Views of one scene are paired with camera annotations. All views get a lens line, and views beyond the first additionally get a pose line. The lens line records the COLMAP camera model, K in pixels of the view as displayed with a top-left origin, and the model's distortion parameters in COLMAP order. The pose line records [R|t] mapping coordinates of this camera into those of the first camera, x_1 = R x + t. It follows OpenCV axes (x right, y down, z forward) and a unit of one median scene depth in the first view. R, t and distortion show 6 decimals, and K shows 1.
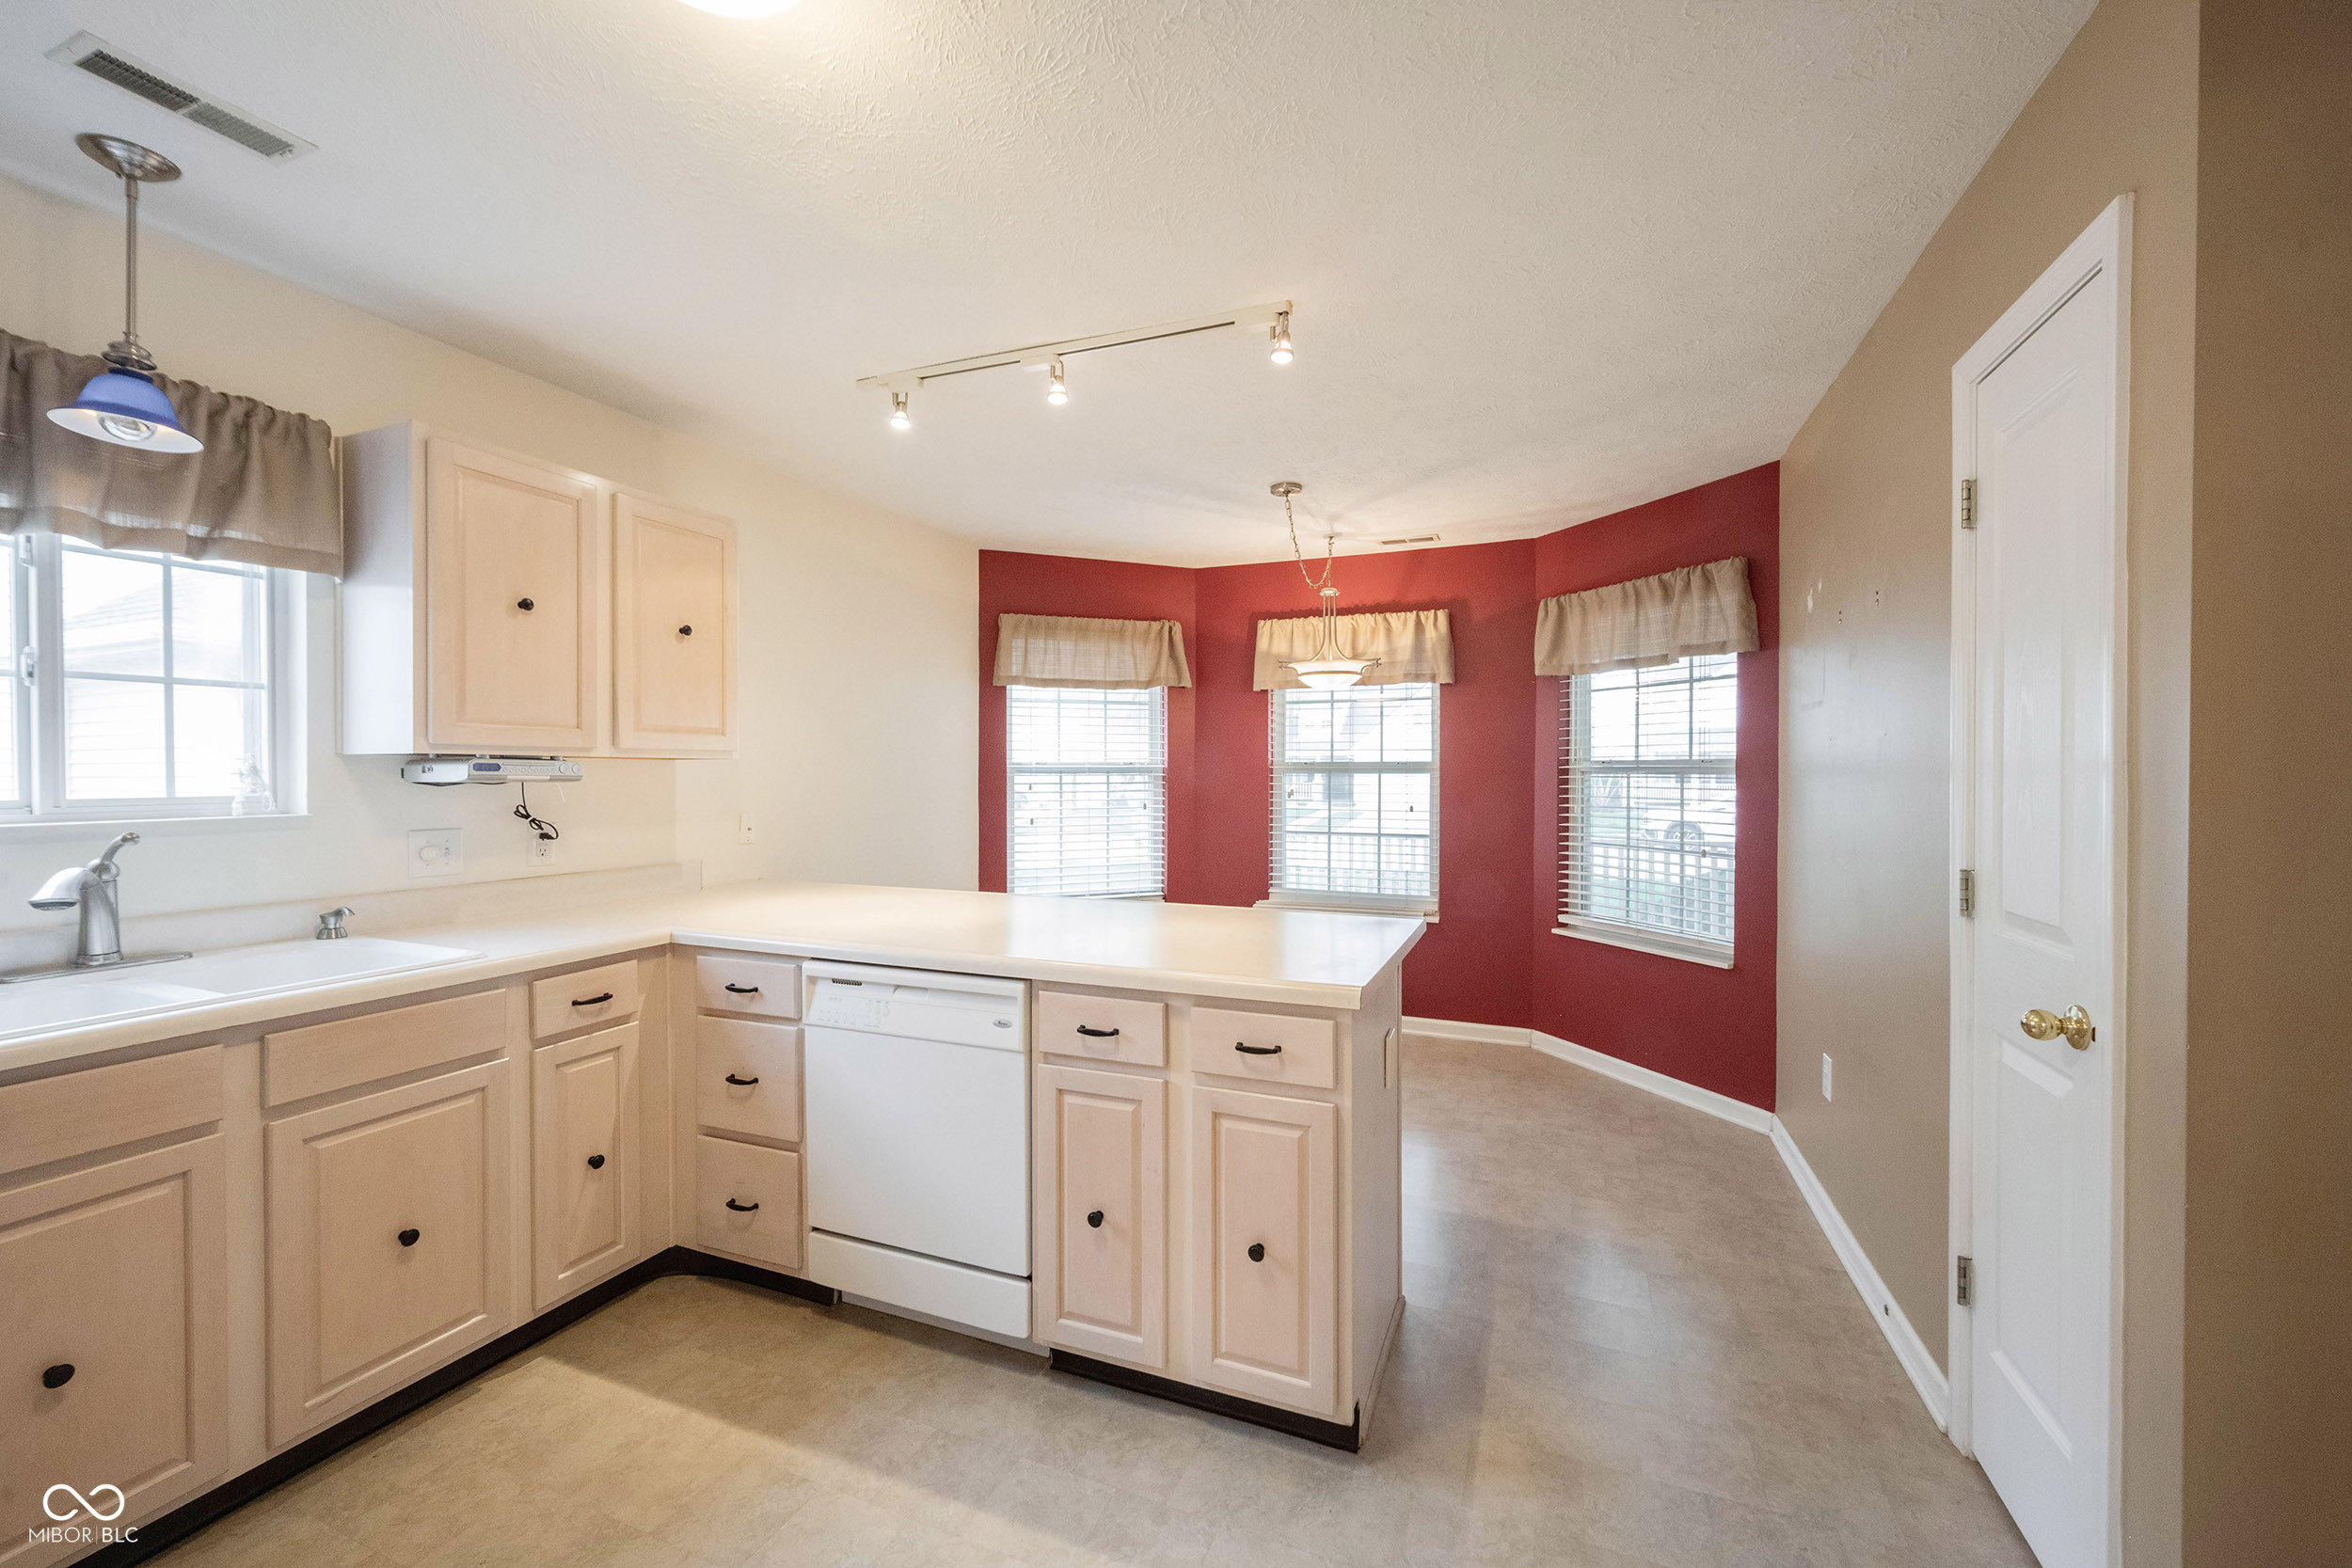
lens RADIAL K [[920.9, 0, 1176.0], [0, 920.9, 784.0], [0, 0, 1]] dist [0.001619, -0.000084]
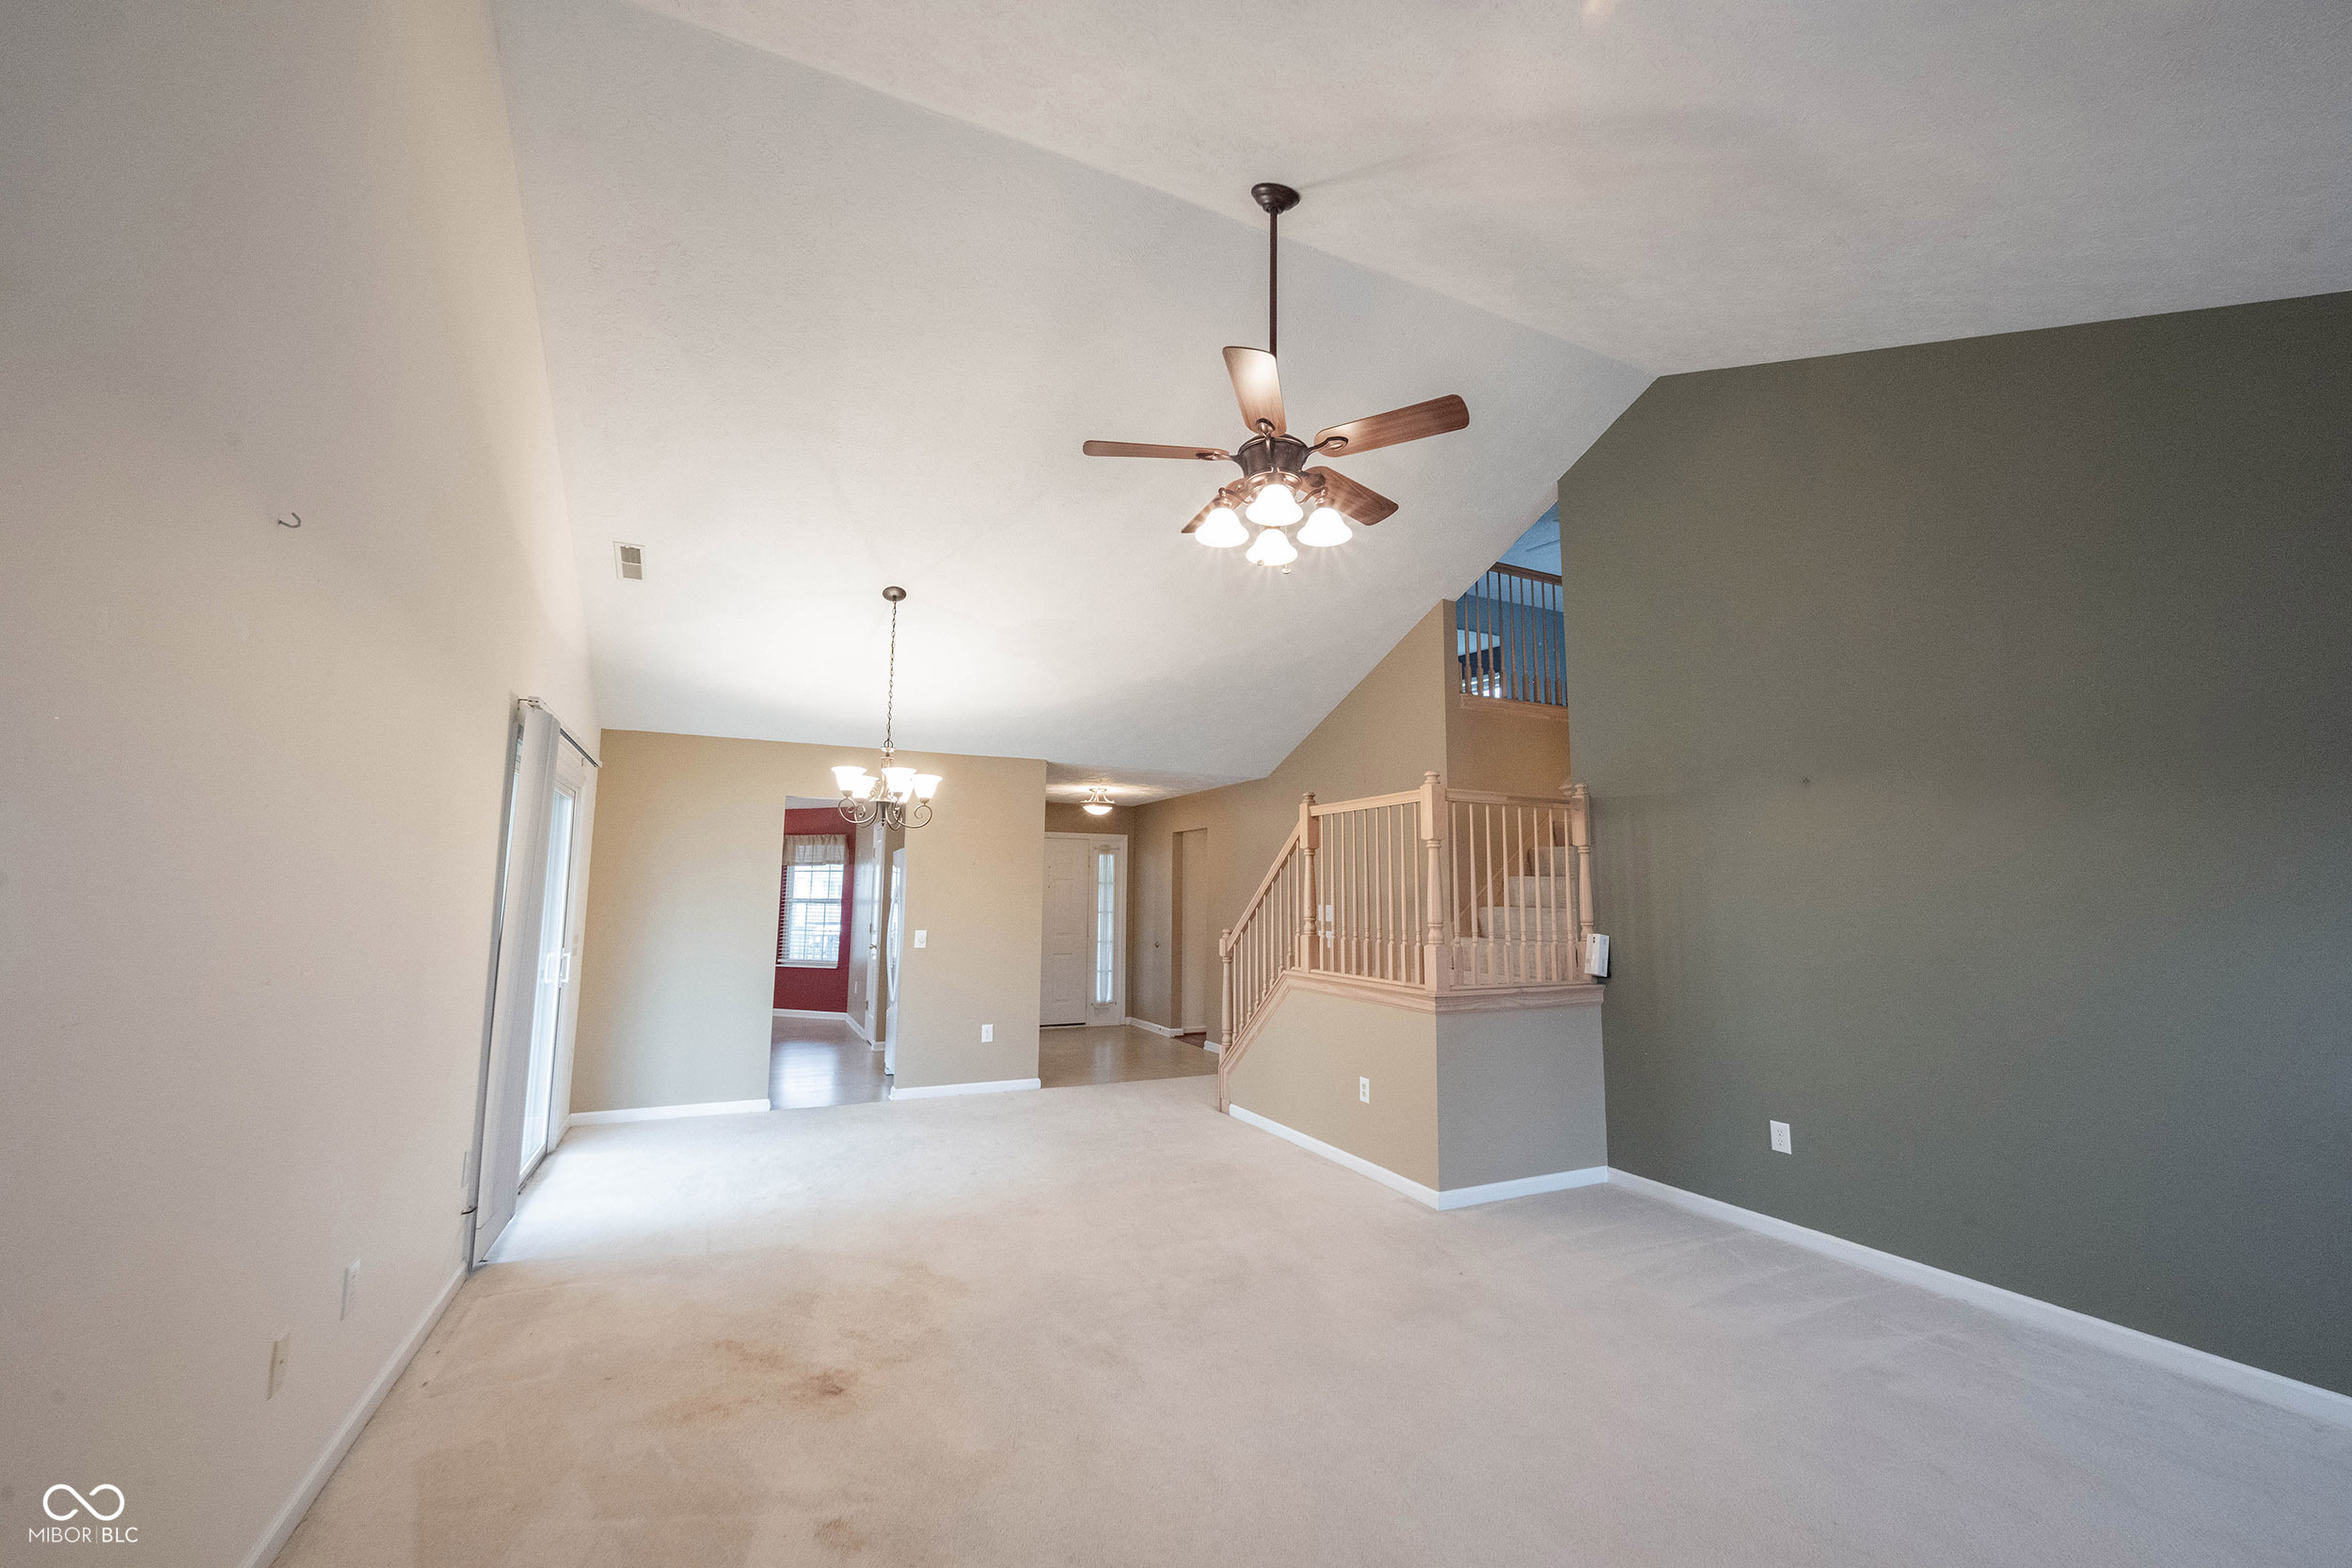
lens RADIAL K [[920.9, 0, 1176.0], [0, 920.9, 784.0], [0, 0, 1]] dist [0.001619, -0.000084]
pose [[0.670122, 0.095371, 0.736099, -0.772396], [0.002728, 0.991388, -0.130930, -0.001055], [-0.742246, 0.089747, 0.664091, -1.558975]]
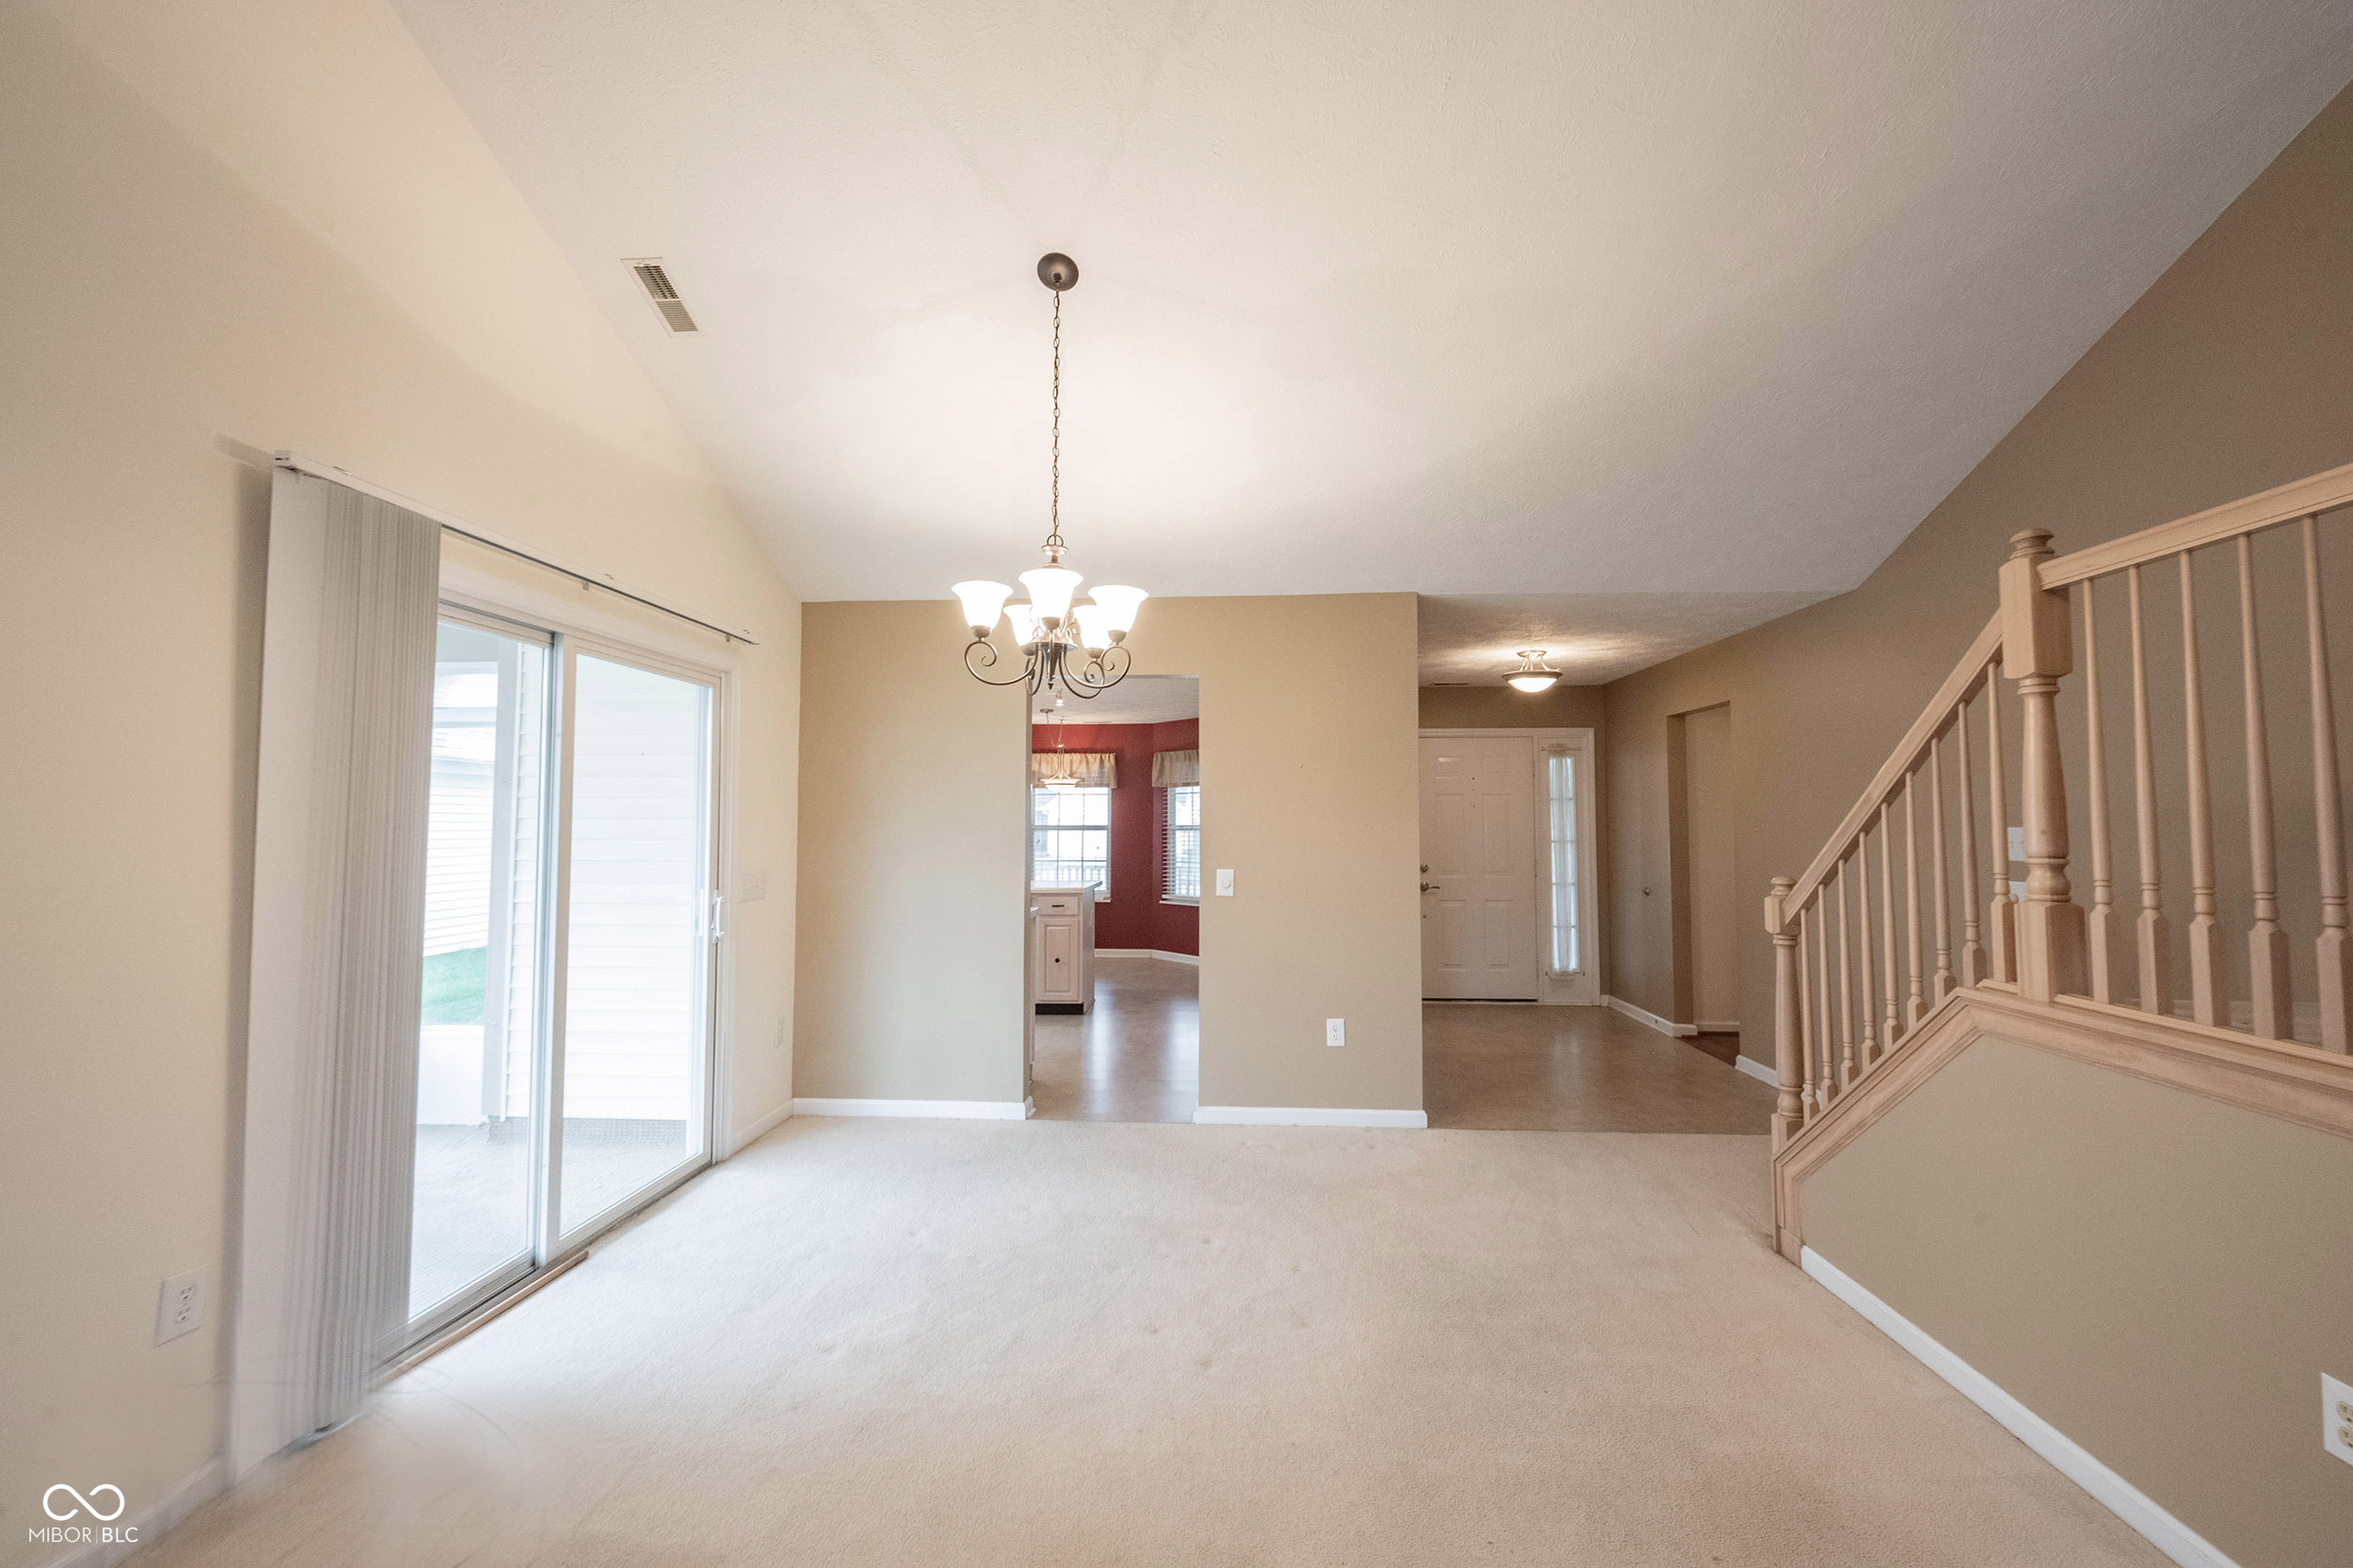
lens RADIAL K [[937.0, 0, 1180.4], [0, 937.0, 779.3], [0, 0, 1]] dist [0.000826, -0.000160]
pose [[0.944343, 0.014640, 0.328638, -0.289900], [0.005754, 0.998121, -0.060998, 0.002551], [-0.328913, 0.059493, 0.942484, -1.155189]]
